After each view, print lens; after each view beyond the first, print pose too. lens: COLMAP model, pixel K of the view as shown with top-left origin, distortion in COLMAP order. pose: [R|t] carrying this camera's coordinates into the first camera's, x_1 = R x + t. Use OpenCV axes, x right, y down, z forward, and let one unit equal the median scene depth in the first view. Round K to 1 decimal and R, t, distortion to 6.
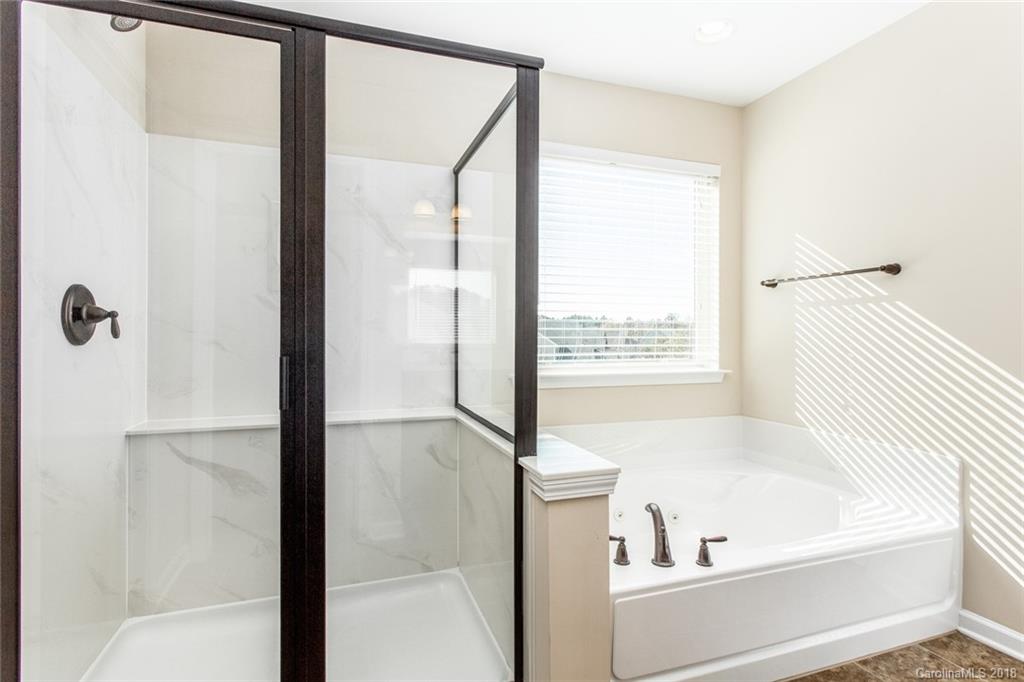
lens RADIAL K [[488.4, 0, 509.2], [0, 488.4, 335.0], [0, 0, 1]] dist [0.002440, 0.000853]
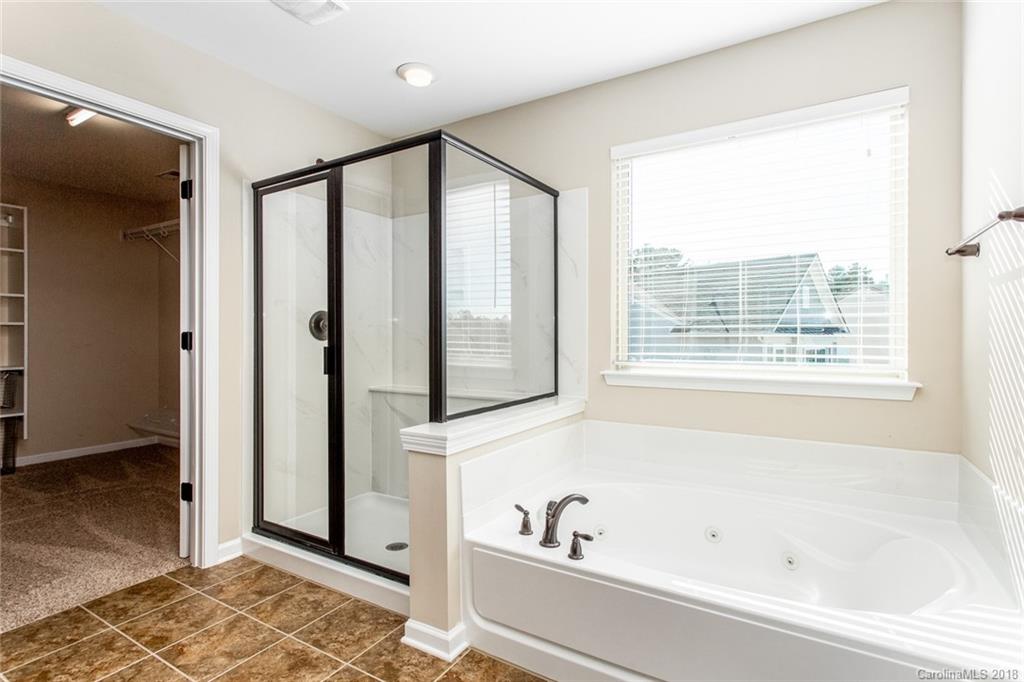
lens RADIAL K [[488.4, 0, 509.2], [0, 488.4, 335.0], [0, 0, 1]] dist [0.002440, 0.000853]
pose [[0.661575, -0.004478, -0.749866, 0.884032], [0.004604, 0.999988, -0.001910, 0.004913], [0.749865, -0.002189, 0.661587, 0.181439]]
